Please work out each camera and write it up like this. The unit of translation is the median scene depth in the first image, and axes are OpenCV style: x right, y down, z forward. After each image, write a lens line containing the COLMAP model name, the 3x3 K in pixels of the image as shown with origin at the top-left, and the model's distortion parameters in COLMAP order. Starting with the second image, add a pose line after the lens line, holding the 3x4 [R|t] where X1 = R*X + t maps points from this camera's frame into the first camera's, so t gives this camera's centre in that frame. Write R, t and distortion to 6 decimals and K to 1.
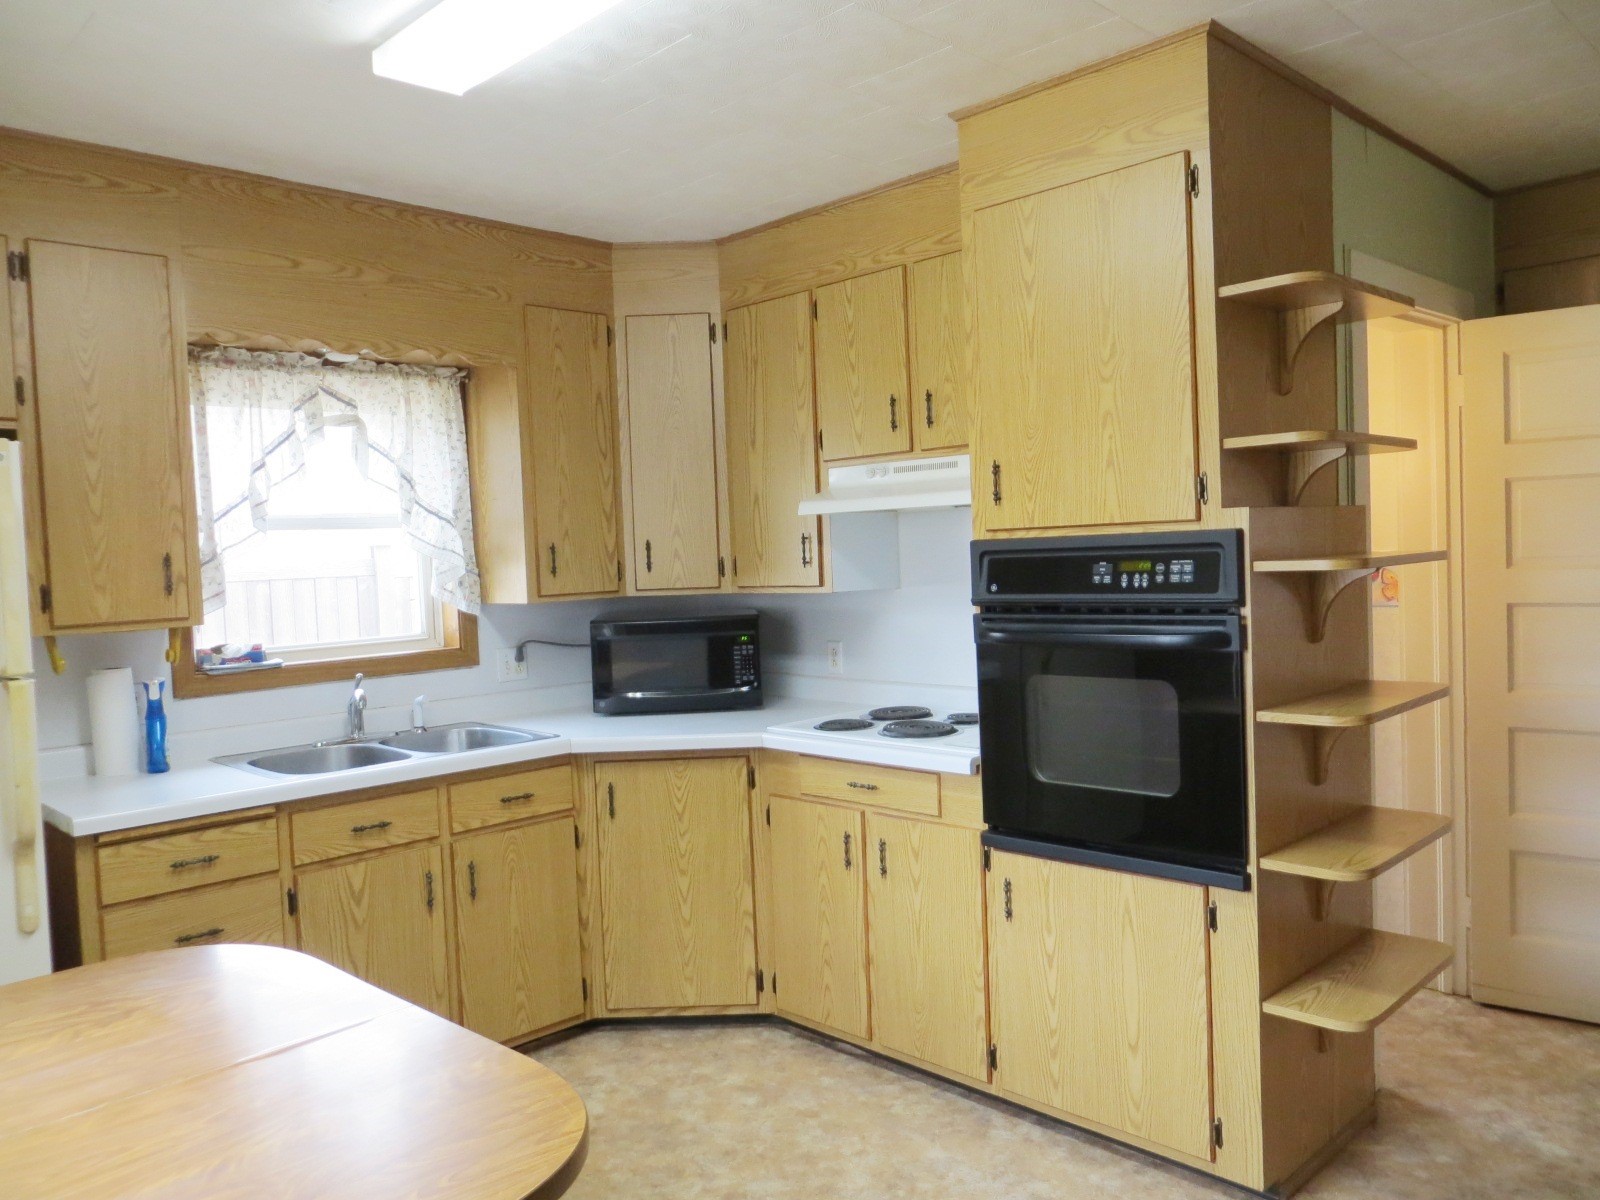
lens RADIAL K [[1180.9, 0, 800.0], [0, 1180.9, 600.0], [0, 0, 1]] dist [-0.025205, 0.001473]
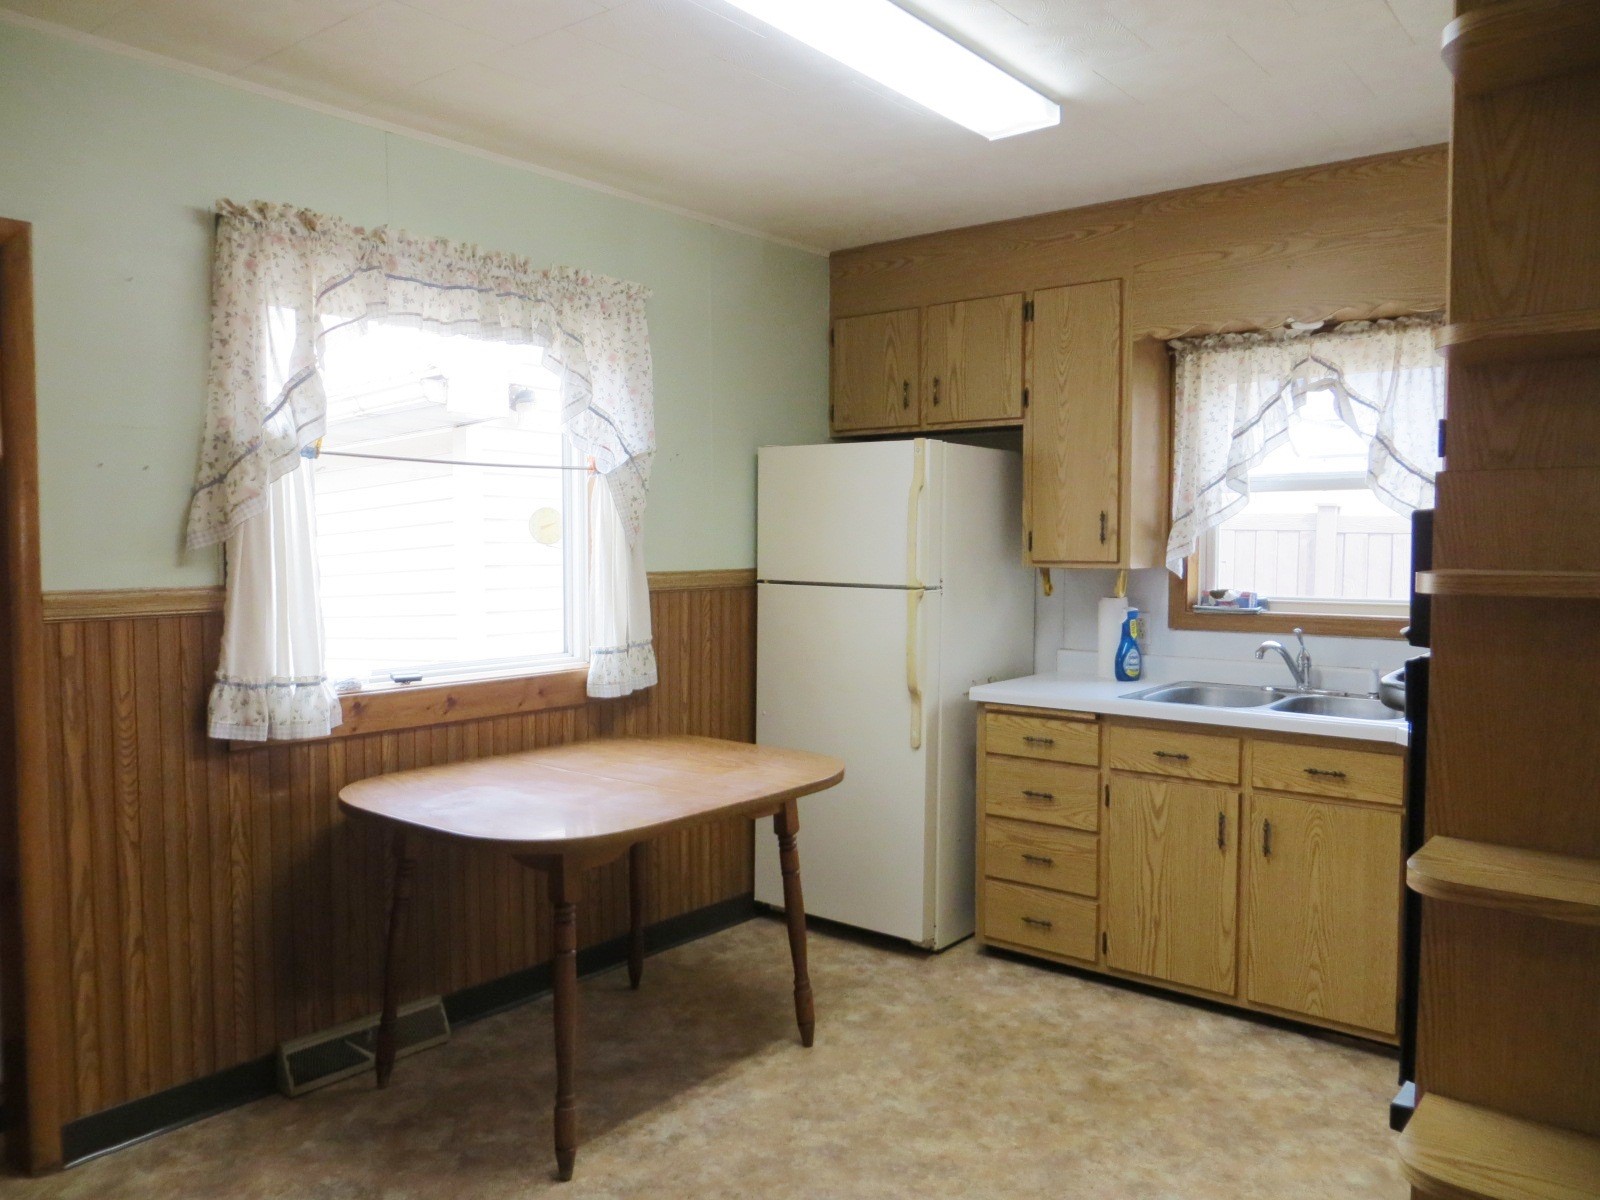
lens RADIAL K [[1192.9, 0, 800.0], [0, 1192.9, 600.0], [0, 0, 1]] dist [-0.008778, -0.000420]
pose [[0.118160, 0.093350, -0.988597, 0.671478], [-0.044821, 0.995058, 0.088603, -0.040170], [0.991982, 0.033841, 0.121760, 0.463230]]
